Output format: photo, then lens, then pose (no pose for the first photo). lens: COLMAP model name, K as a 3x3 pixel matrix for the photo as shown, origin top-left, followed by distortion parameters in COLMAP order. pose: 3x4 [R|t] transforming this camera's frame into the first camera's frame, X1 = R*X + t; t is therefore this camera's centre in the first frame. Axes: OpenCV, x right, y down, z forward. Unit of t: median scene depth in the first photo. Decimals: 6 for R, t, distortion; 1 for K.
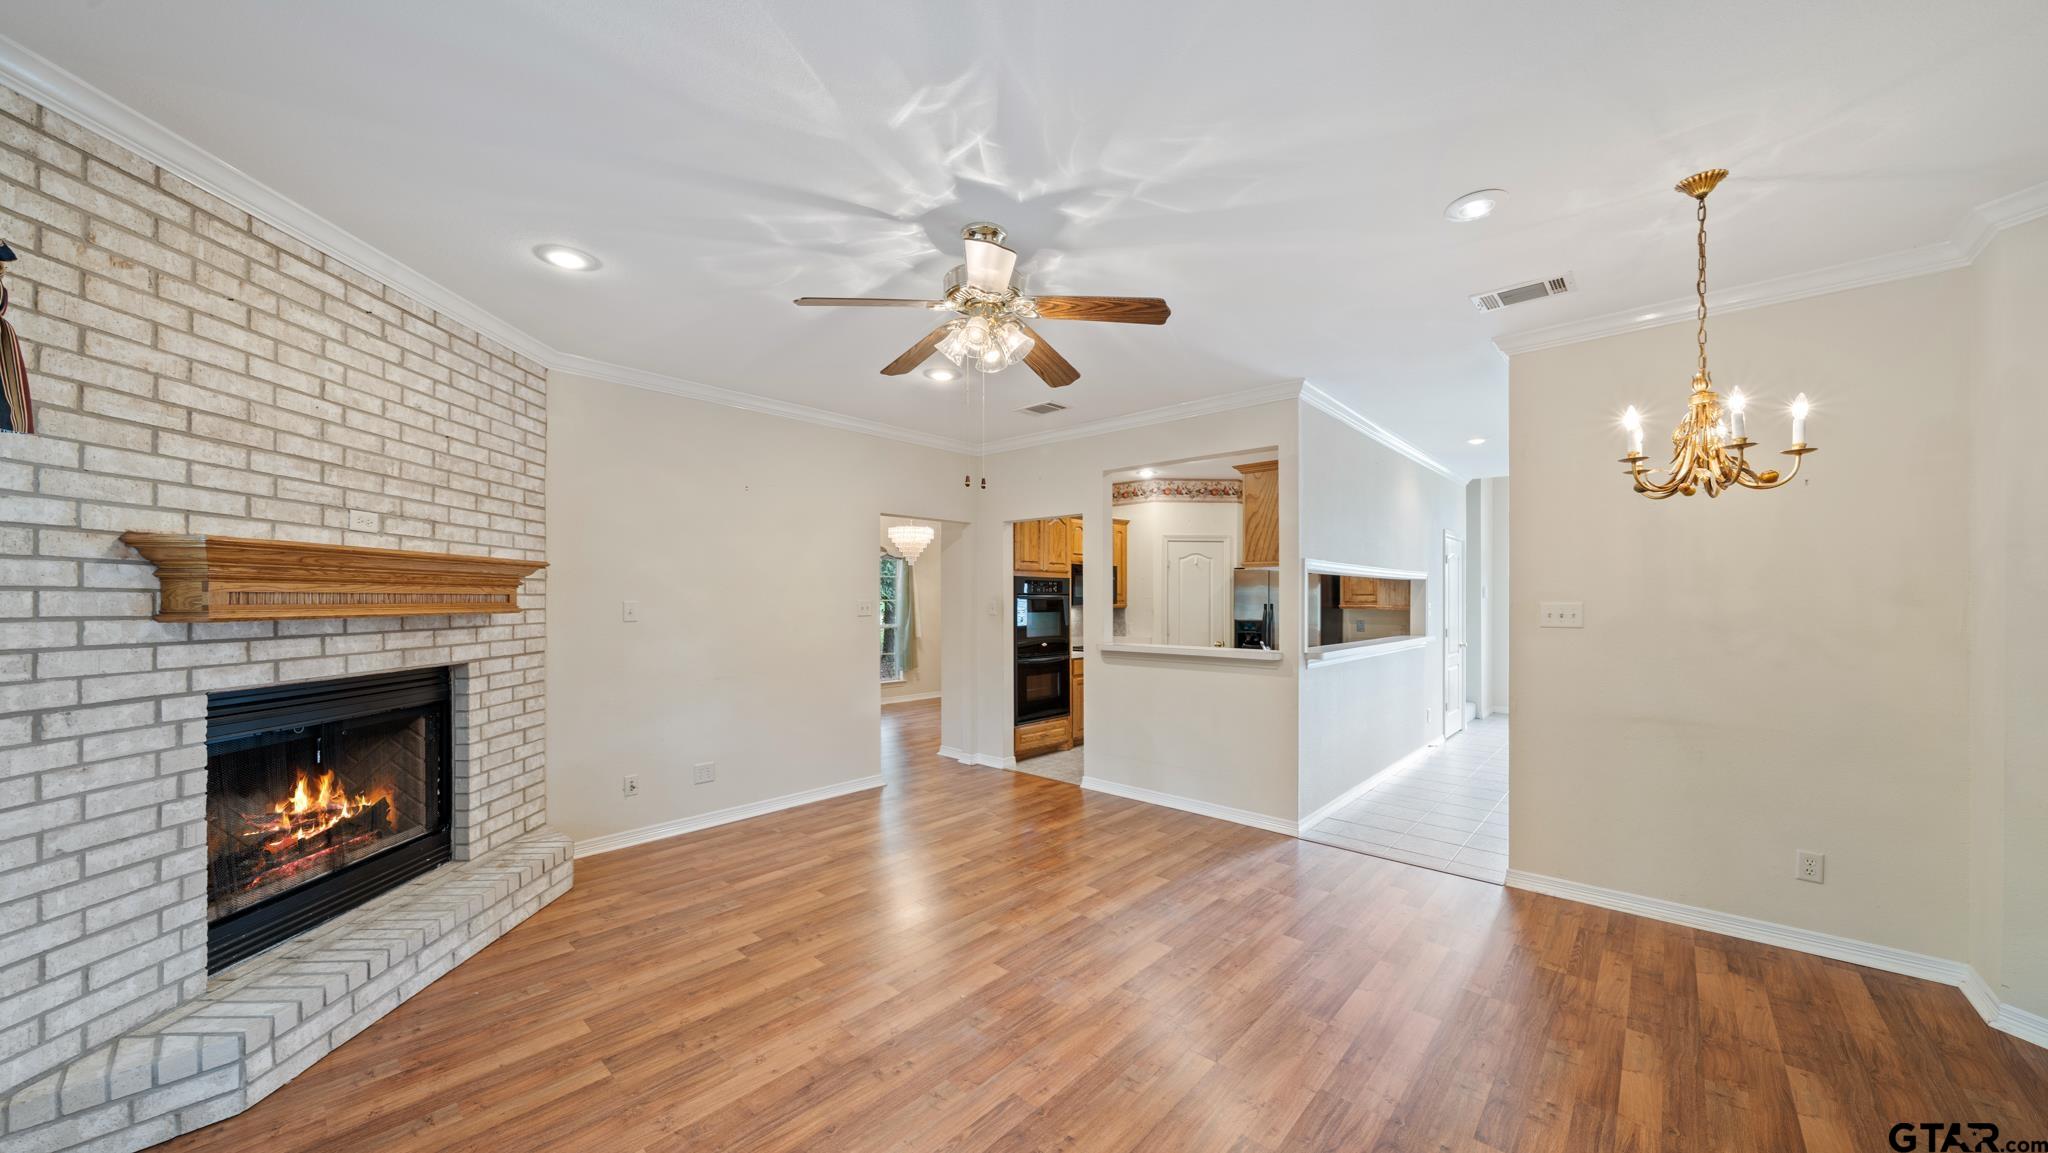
lens RADIAL K [[715.2, 0, 1020.9], [0, 715.2, 592.4], [0, 0, 1]] dist [-0.001755, -0.000075]
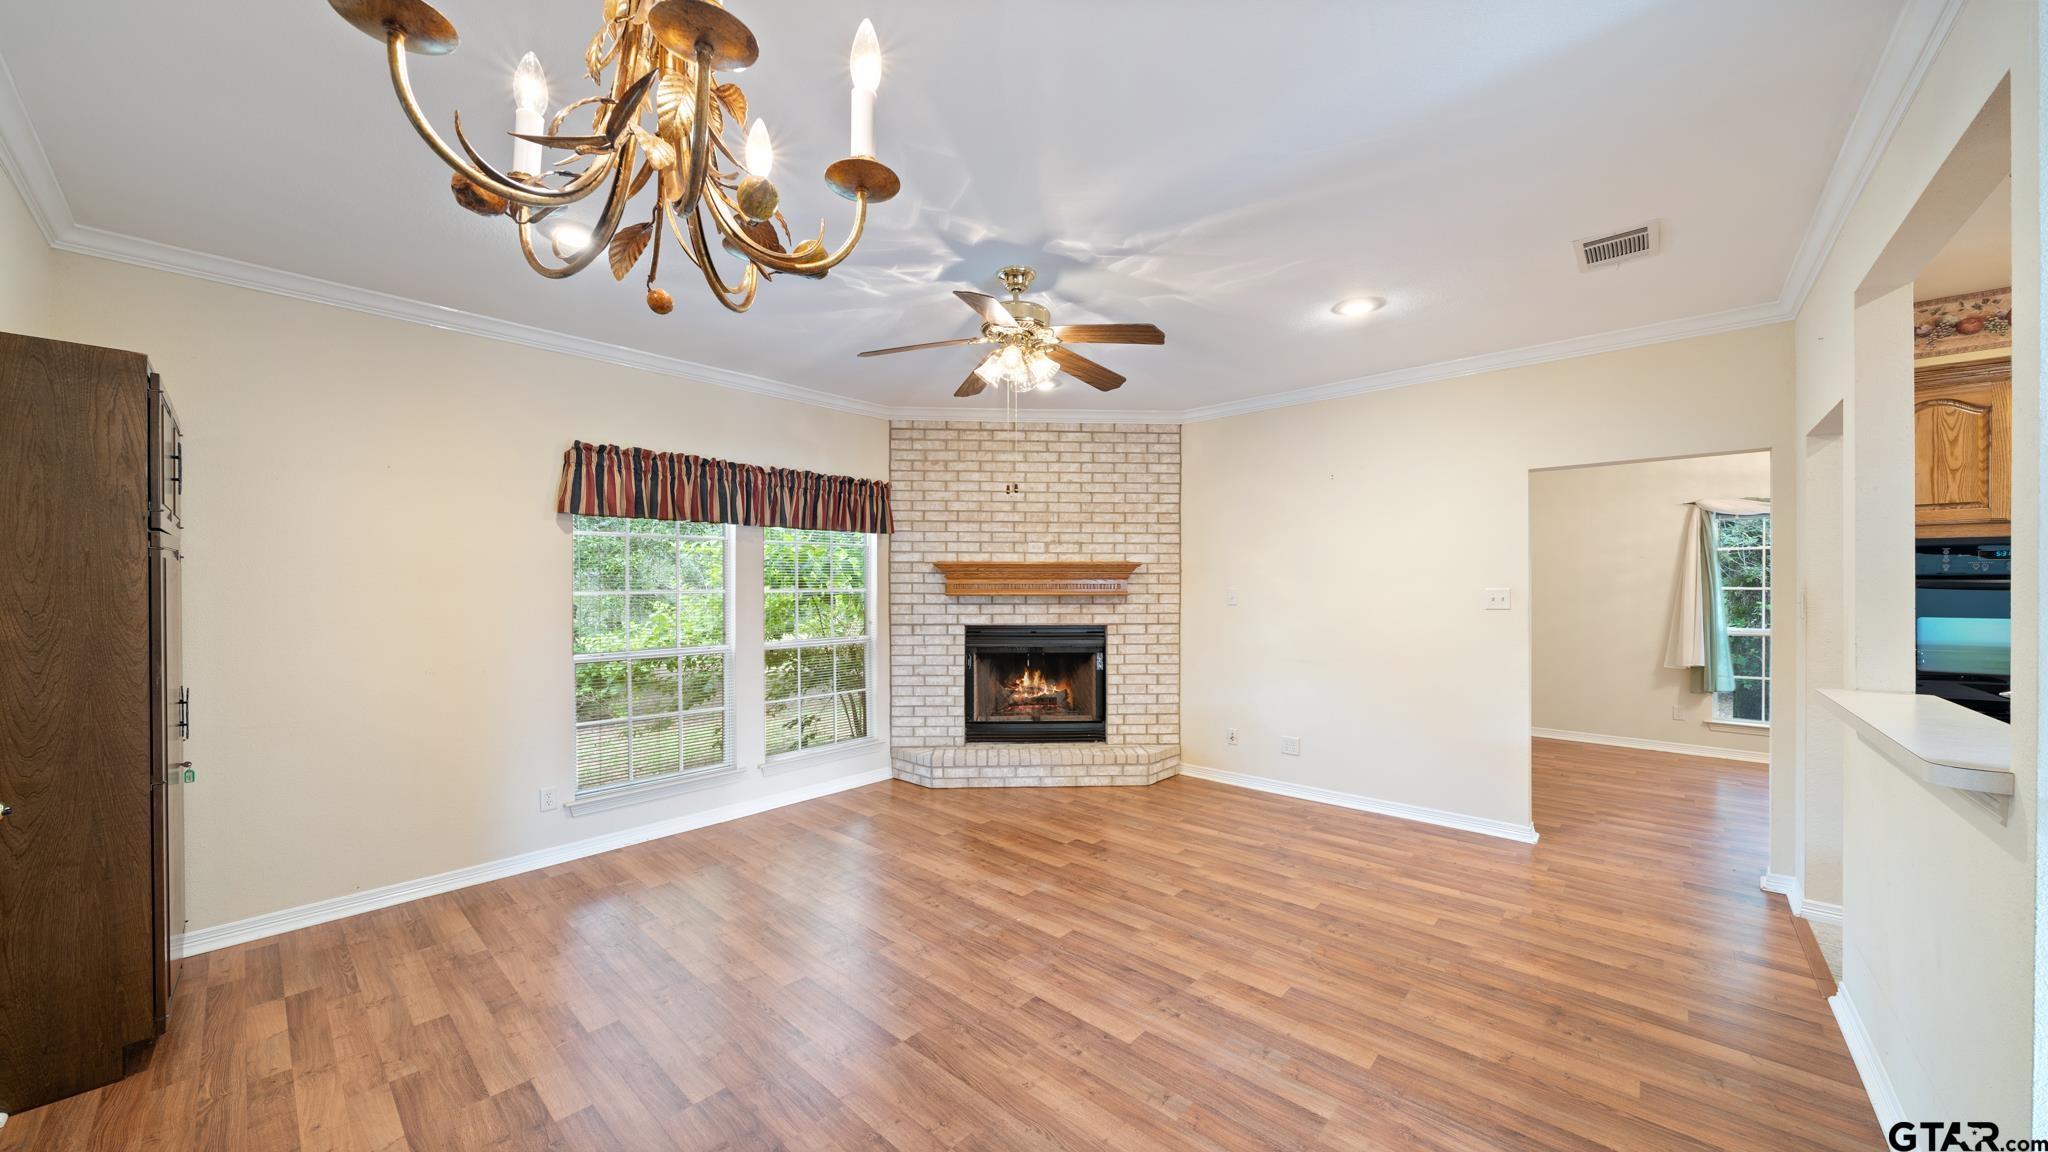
lens RADIAL K [[714.6, 0, 1015.9], [0, 714.6, 578.6], [0, 0, 1]] dist [0.000375, 0.000053]
pose [[0.006446, -0.003628, -0.999973, 1.098287], [0.008389, 0.999958, -0.003574, -0.007086], [0.999944, -0.008366, 0.006476, 0.963218]]
